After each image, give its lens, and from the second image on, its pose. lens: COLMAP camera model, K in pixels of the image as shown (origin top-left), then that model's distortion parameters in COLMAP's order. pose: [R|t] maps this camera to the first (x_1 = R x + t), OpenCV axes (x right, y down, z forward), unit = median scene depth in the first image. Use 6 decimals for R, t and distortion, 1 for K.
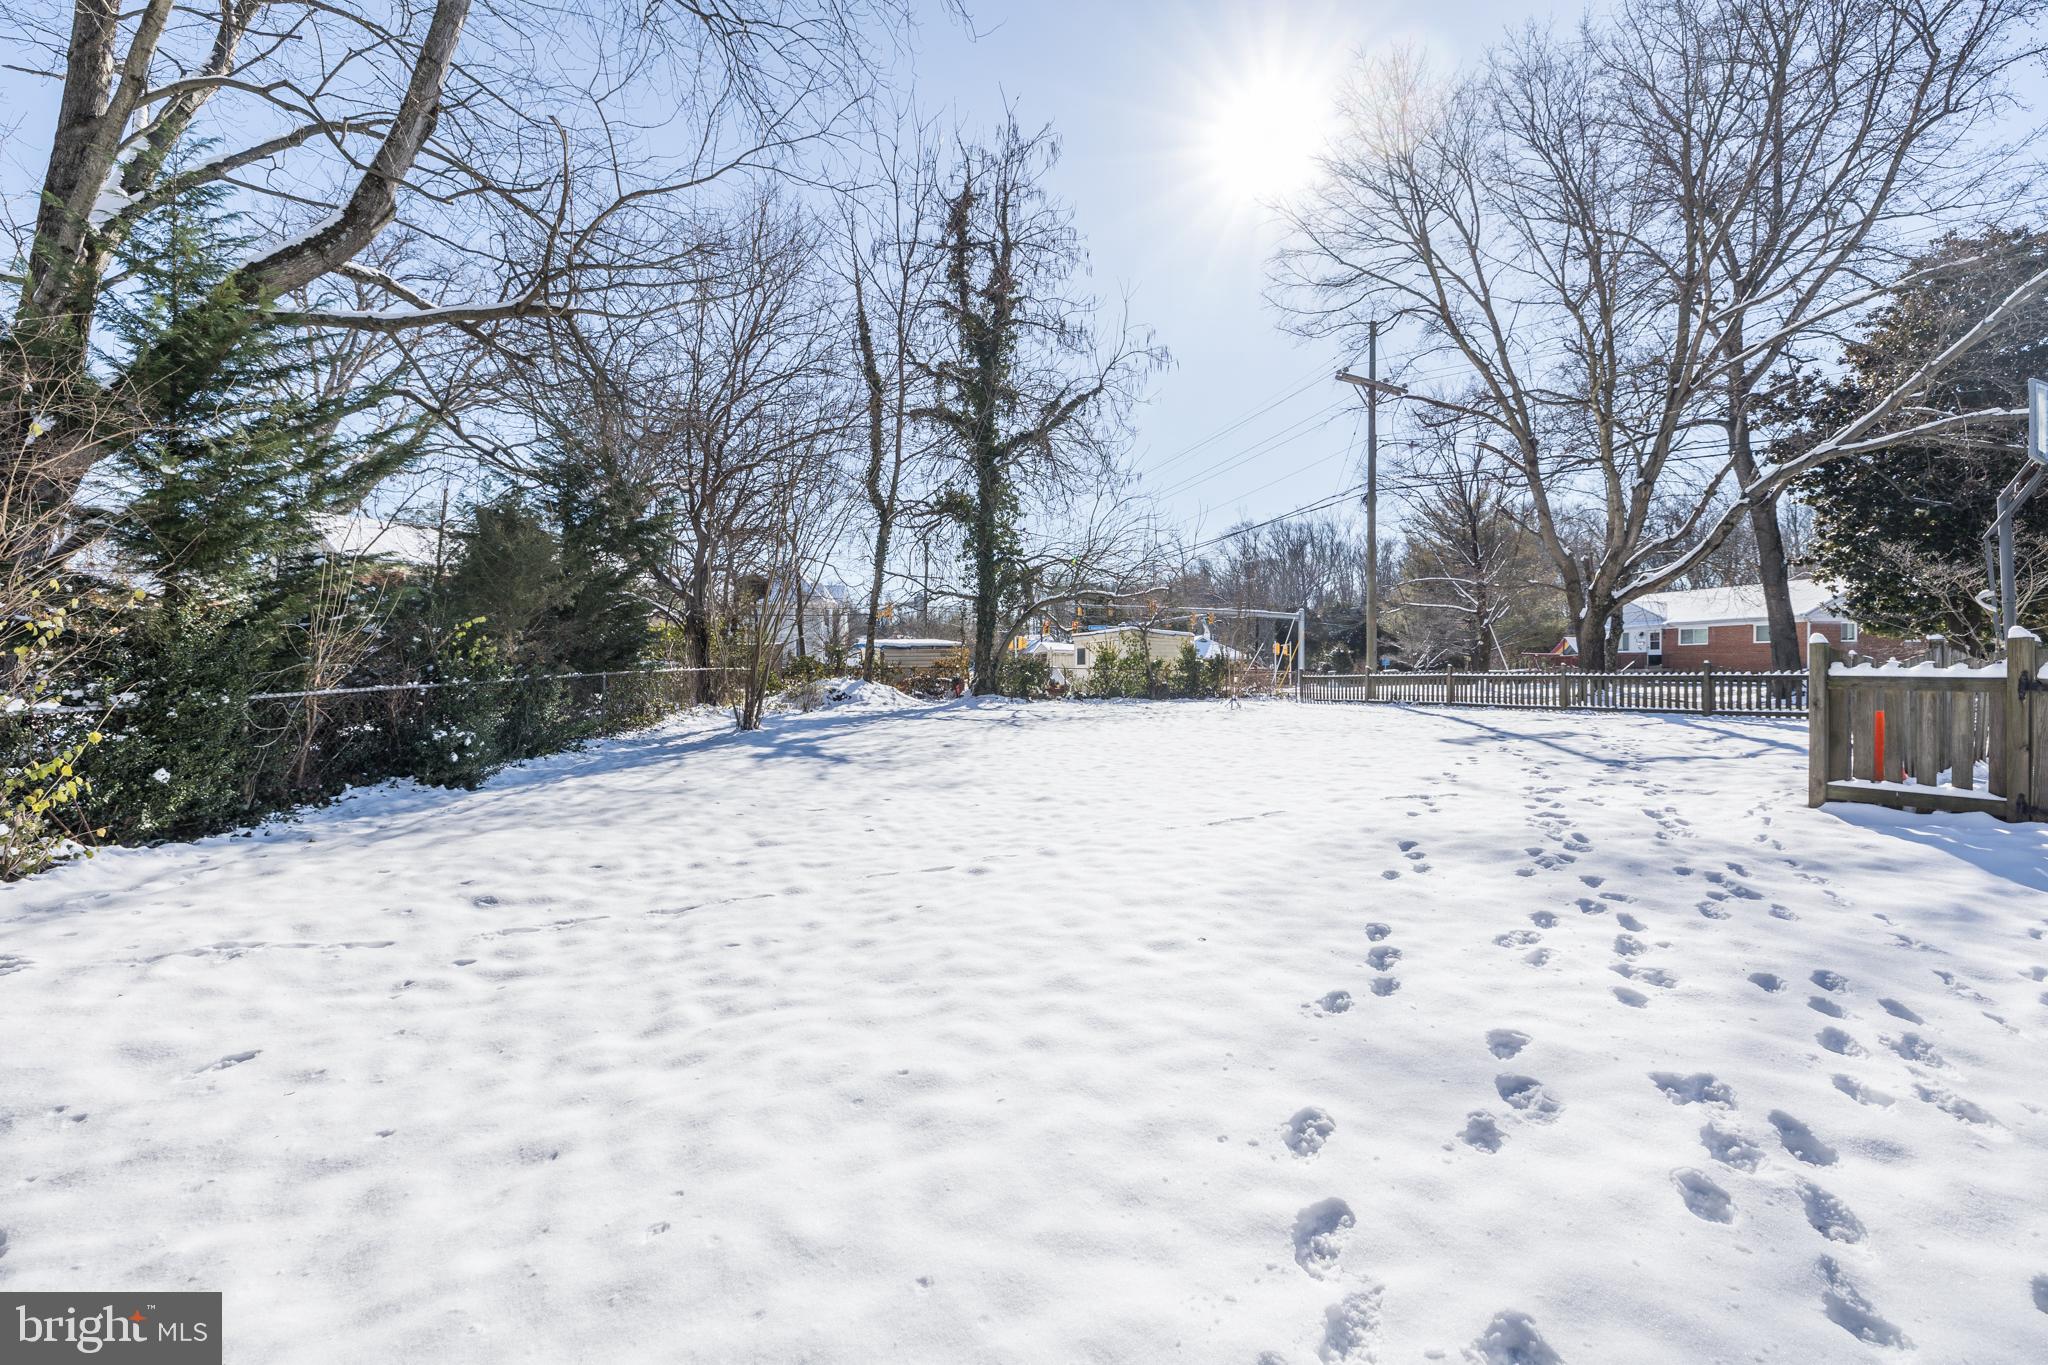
lens RADIAL K [[890.1, 0, 1024.6], [0, 890.1, 678.7], [0, 0, 1]] dist [0.001299, 0.000058]
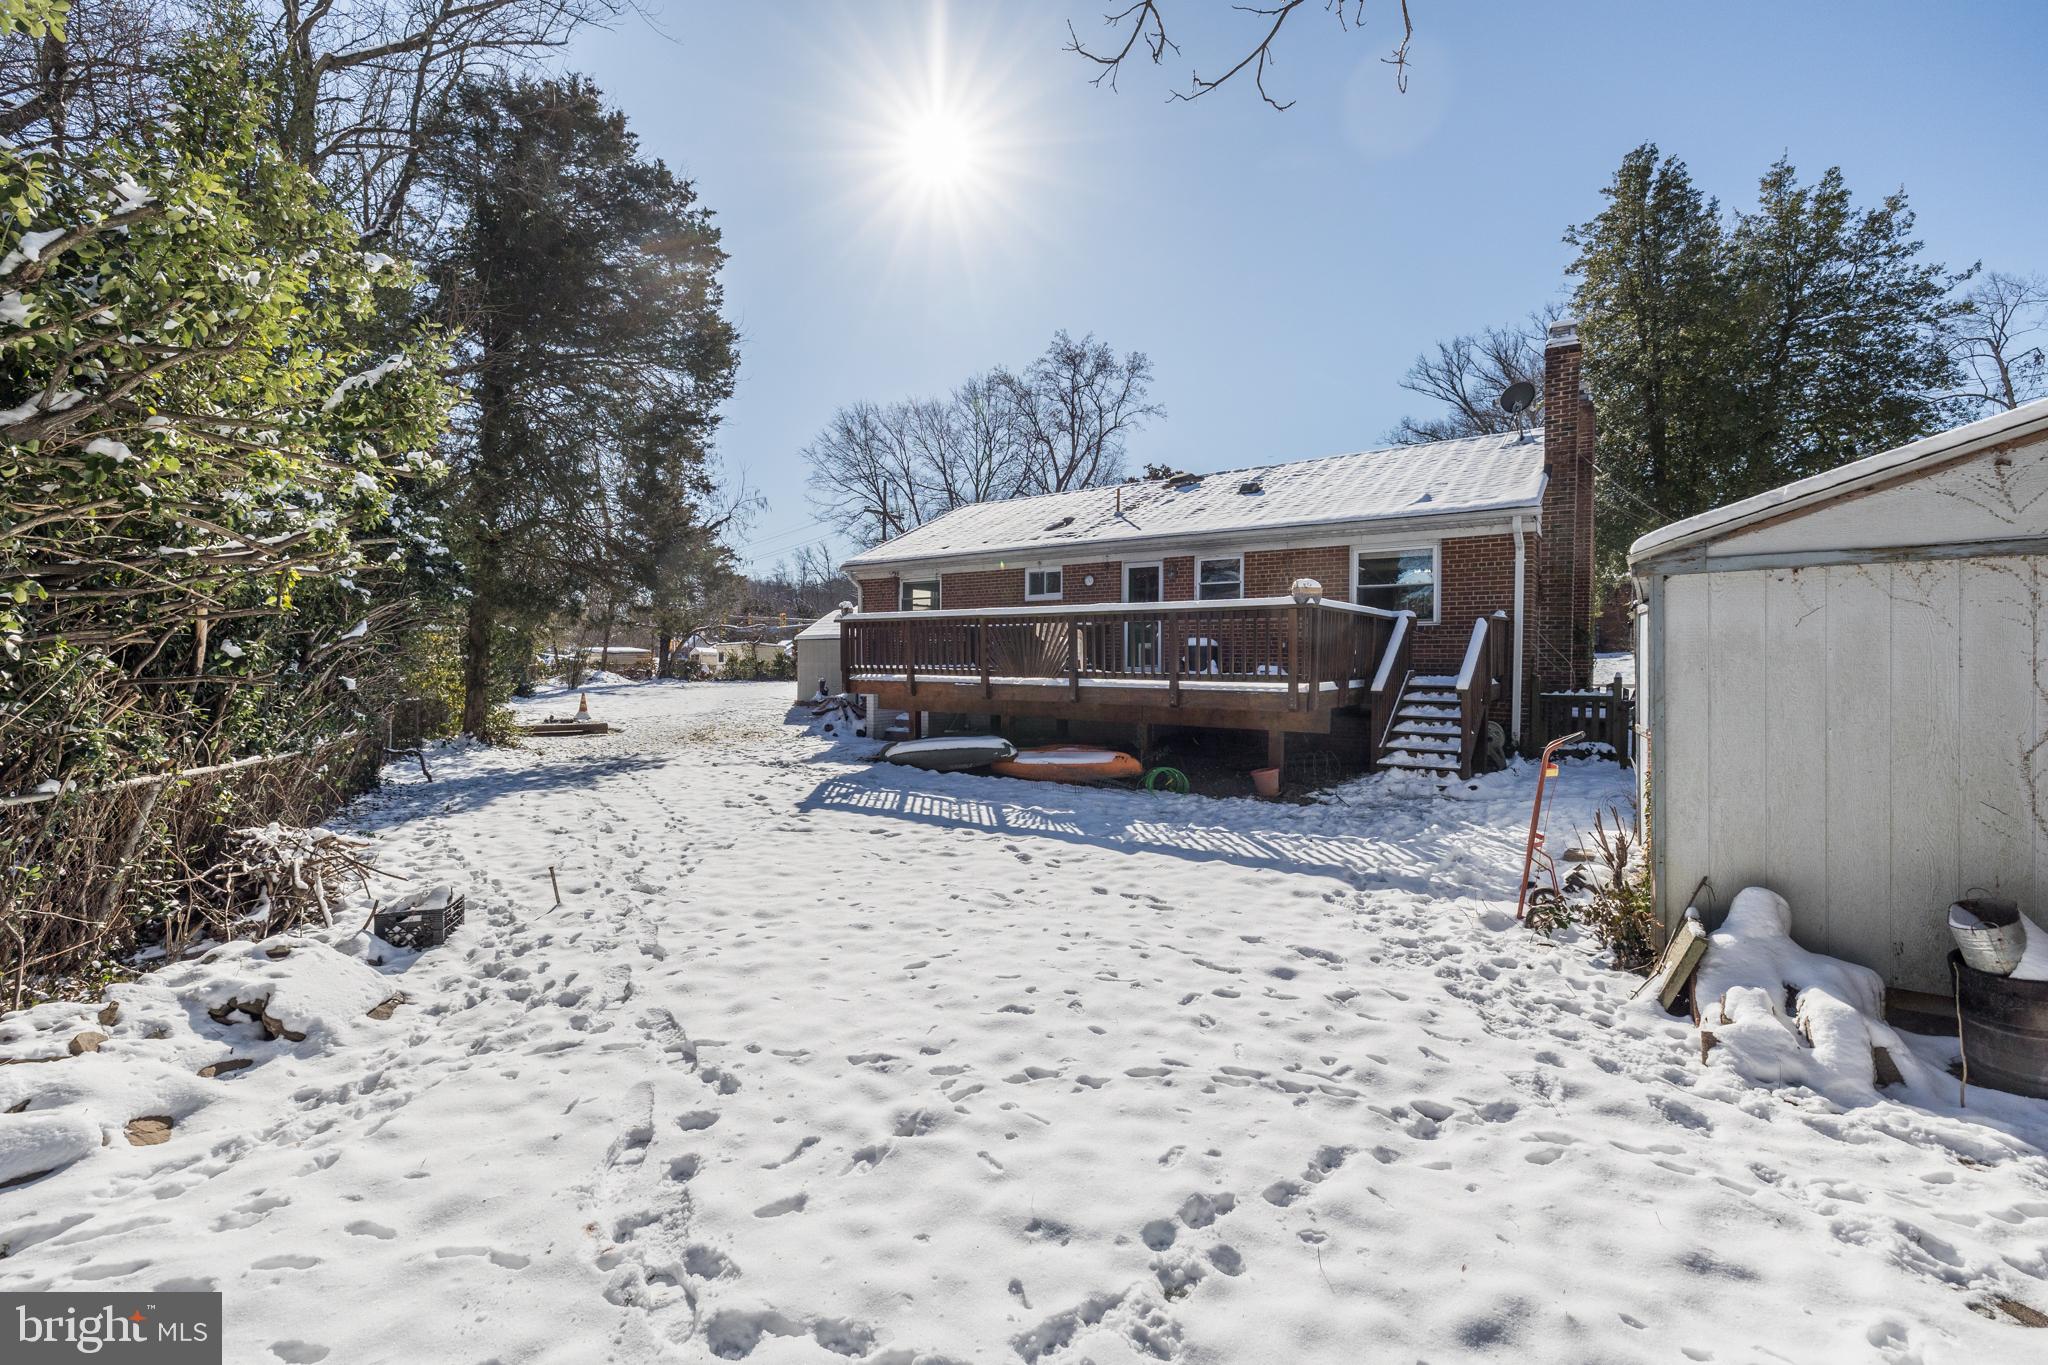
lens RADIAL K [[890.1, 0, 1030.5], [0, 890.1, 675.2], [0, 0, 1]] dist [0.001299, 0.000058]
pose [[0.927467, 0.001046, 0.373904, -0.029634], [-0.001854, 0.999997, 0.001802, 0.006294], [-0.373901, -0.002365, 0.927466, -1.026890]]
